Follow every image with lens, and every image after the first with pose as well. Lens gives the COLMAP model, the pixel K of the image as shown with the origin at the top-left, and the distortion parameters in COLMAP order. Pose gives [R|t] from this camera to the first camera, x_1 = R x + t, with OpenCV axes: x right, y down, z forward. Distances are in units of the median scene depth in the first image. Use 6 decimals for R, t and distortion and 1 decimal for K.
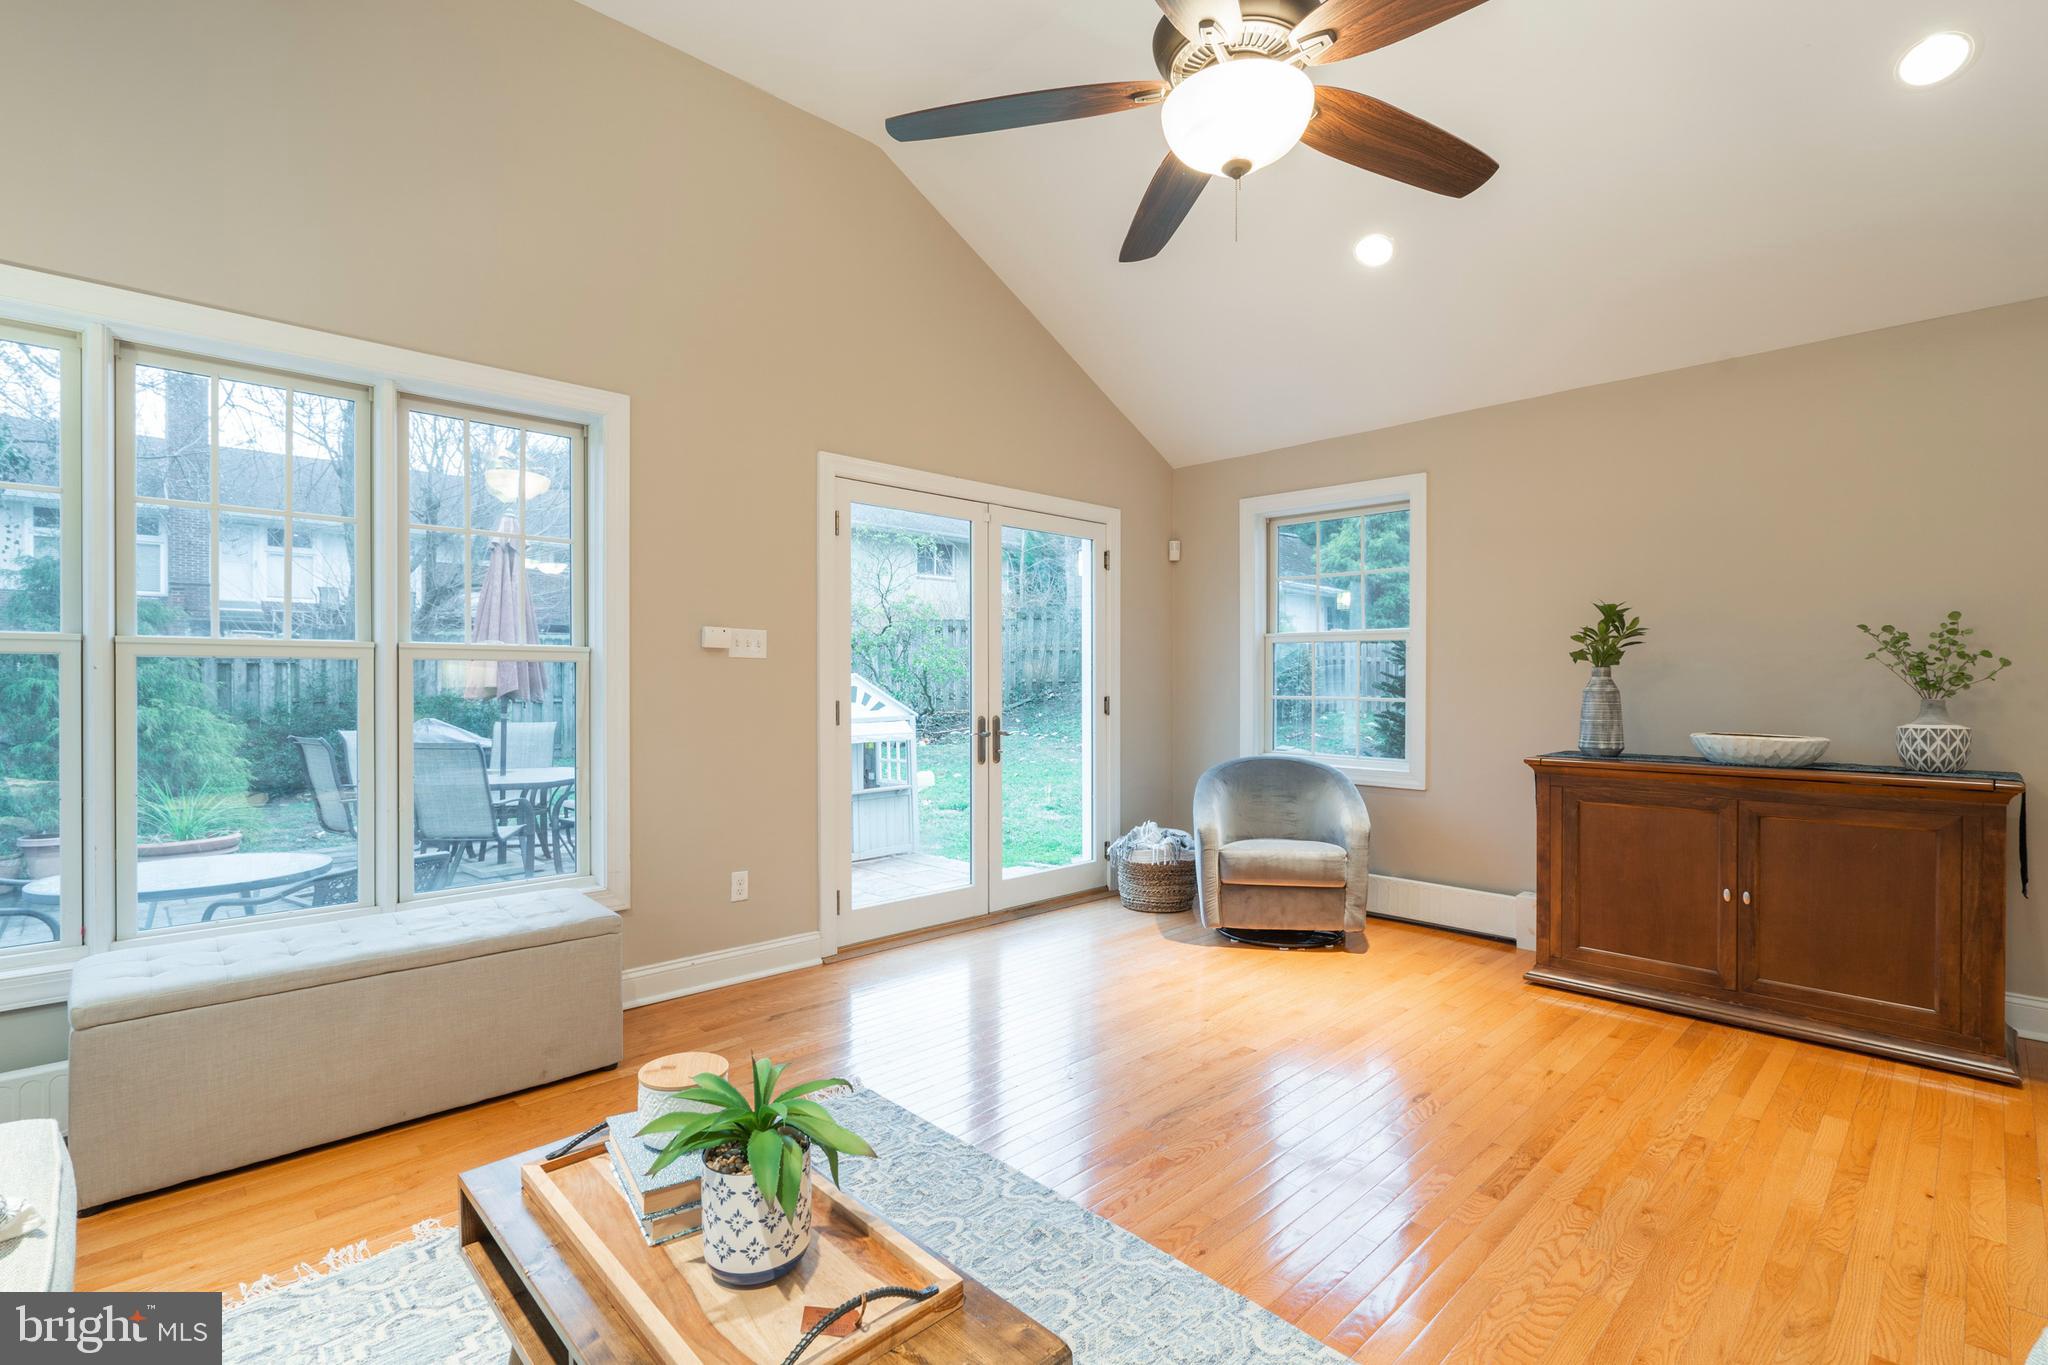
lens RADIAL K [[945.7, 0, 1011.1], [0, 945.7, 683.7], [0, 0, 1]] dist [-0.009620, 0.002941]
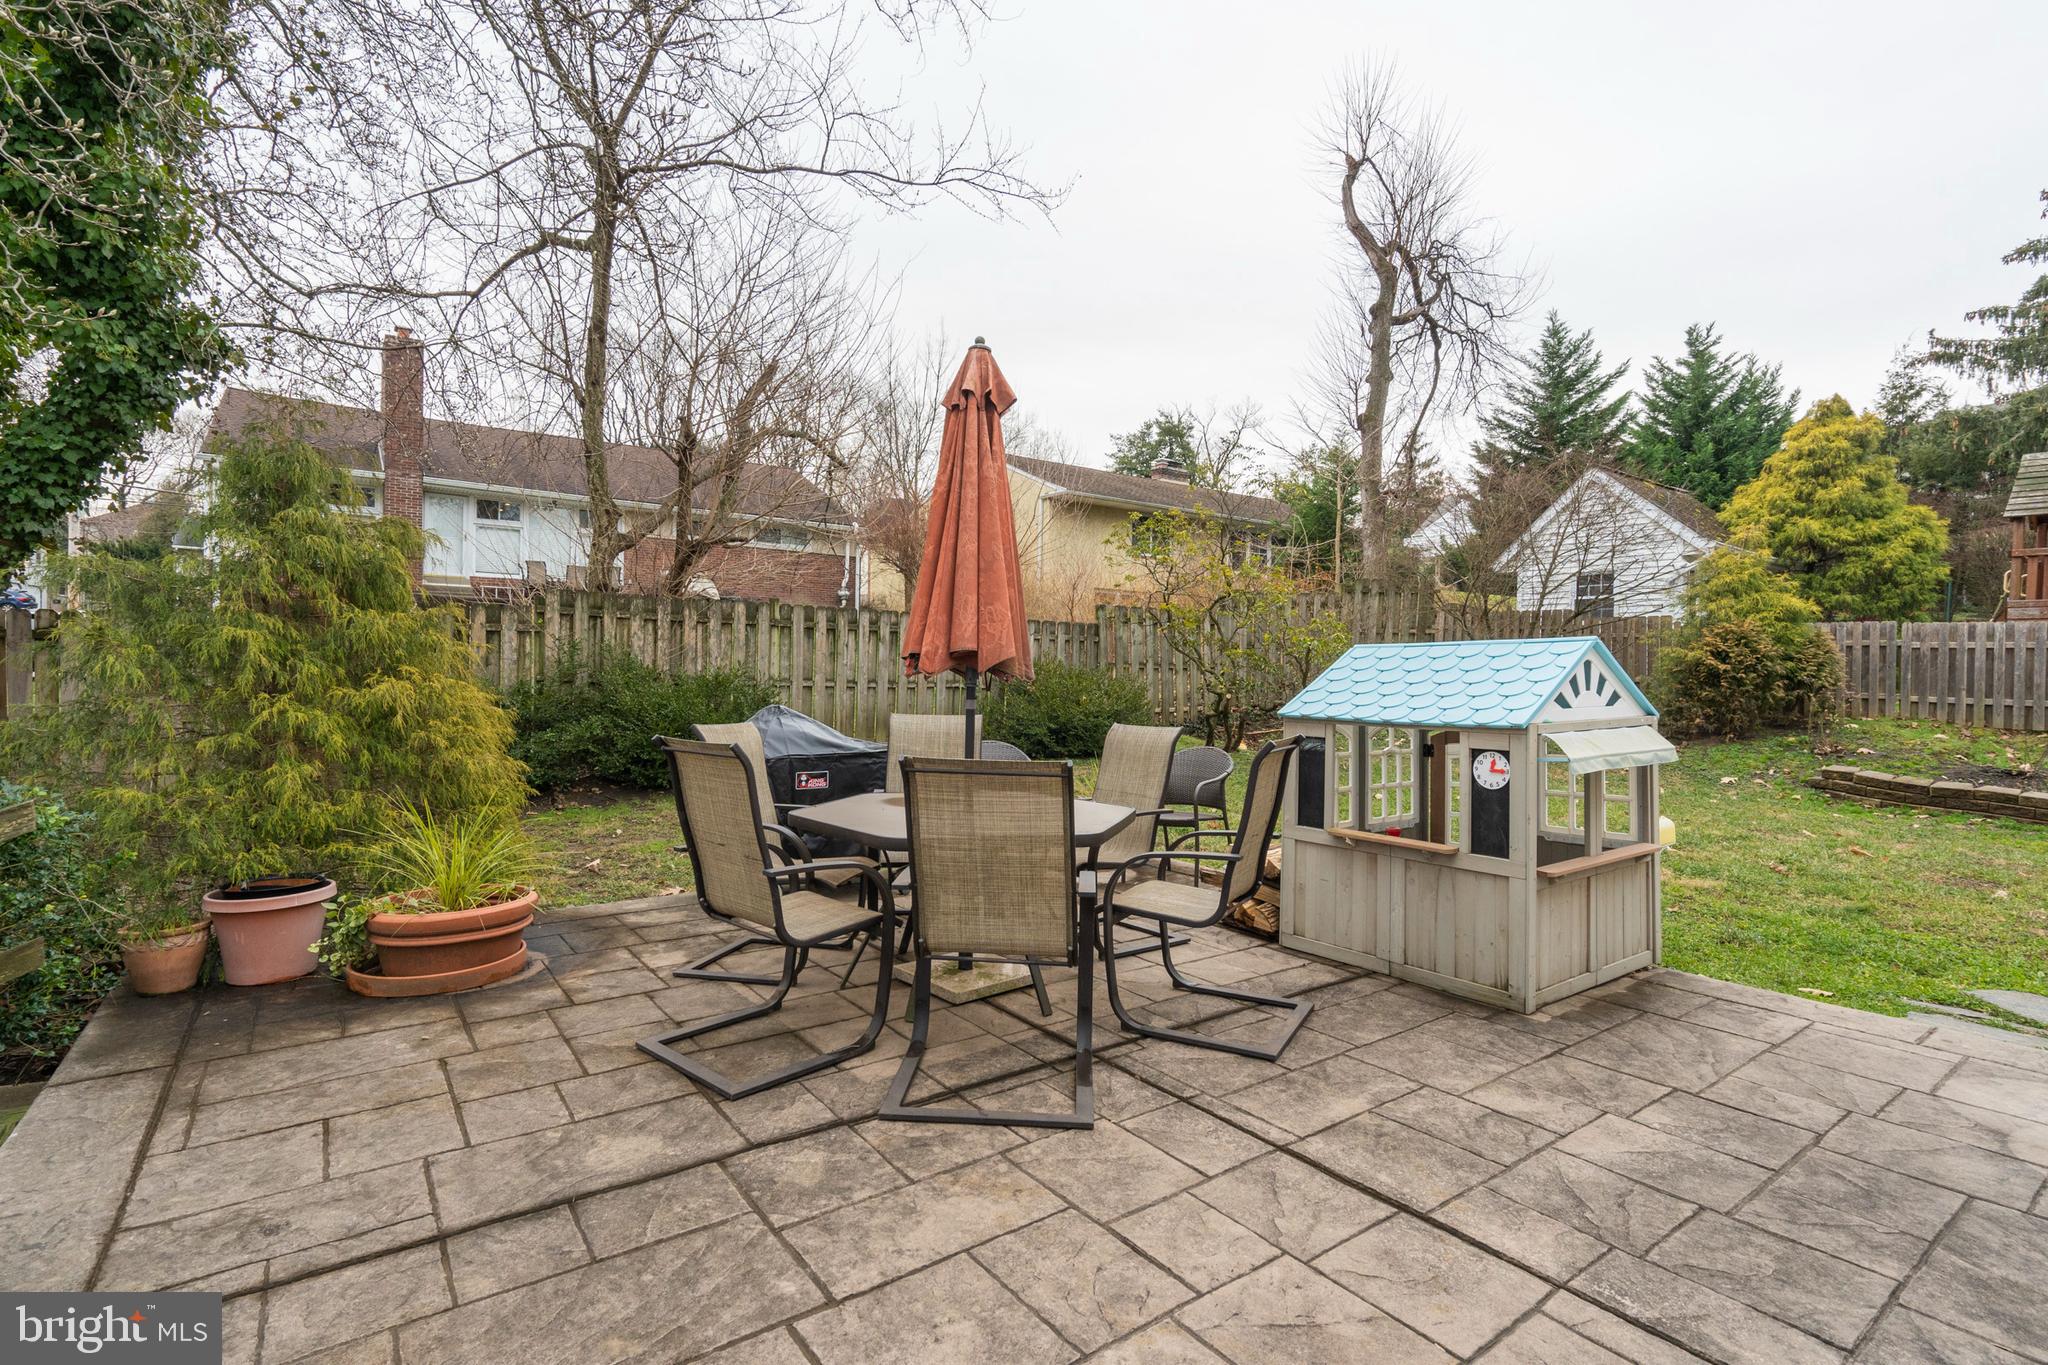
lens RADIAL K [[945.7, 0, 992.1], [0, 945.7, 684.2], [0, 0, 1]] dist [-0.009620, 0.002941]
pose [[0.988831, 0.015804, -0.148203, -0.436589], [-0.014728, 0.999857, 0.008355, 0.017270], [0.148313, -0.006079, 0.988922, 0.442366]]
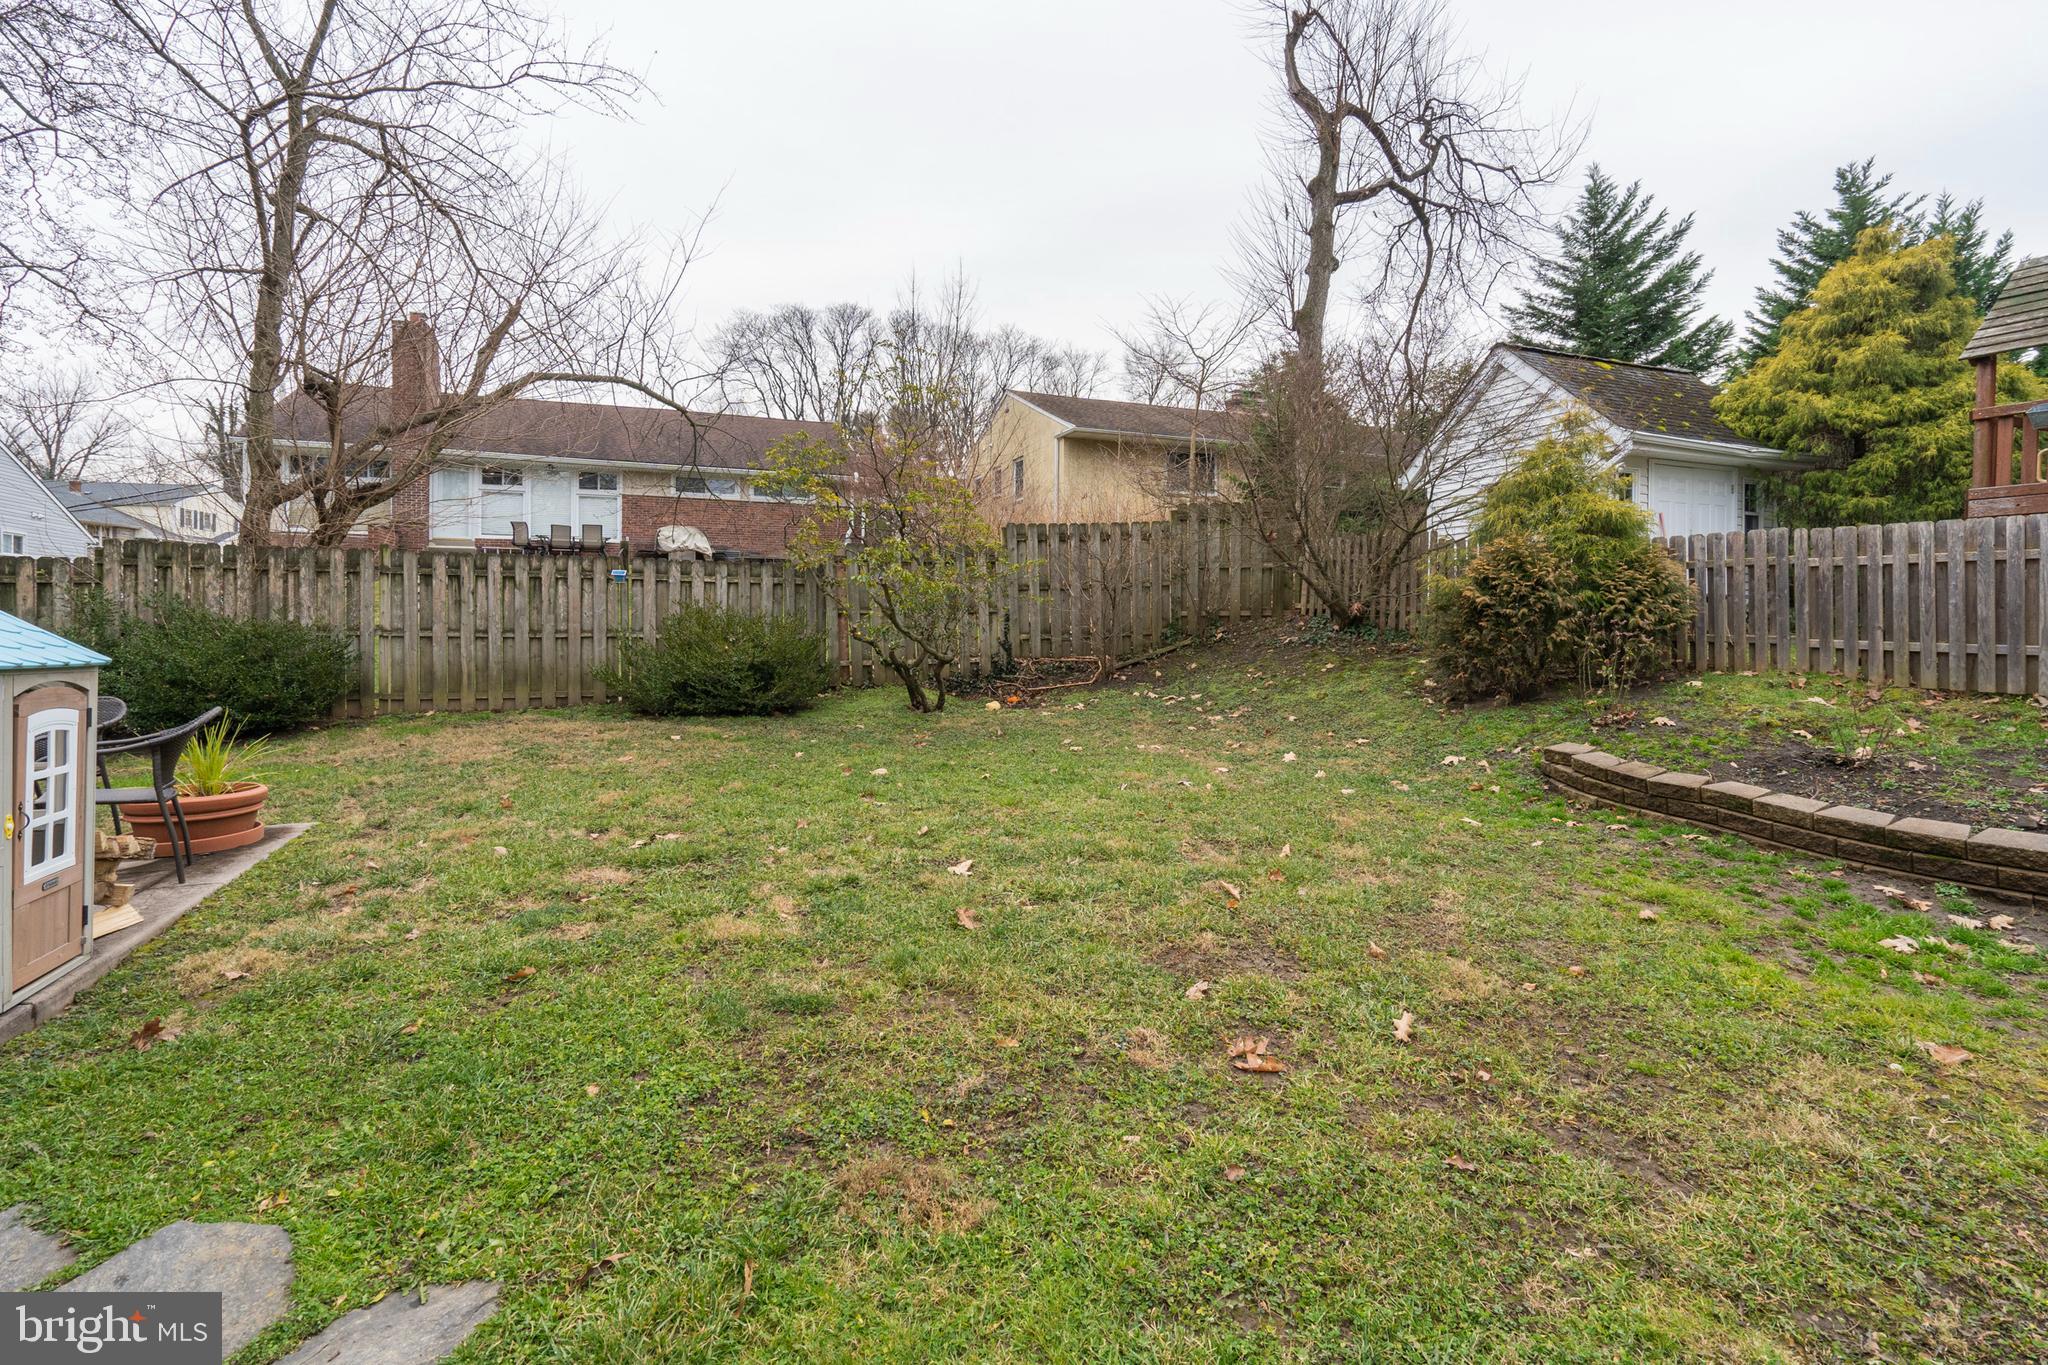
lens RADIAL K [[945.7, 0, 1032.1], [0, 945.7, 619.4], [0, 0, 1]] dist [-0.009620, 0.002941]
pose [[0.927399, 0.000936, -0.374074, 0.429468], [-0.005728, 0.999915, -0.011700, 0.022606], [0.374031, 0.012994, 0.927325, 0.927167]]
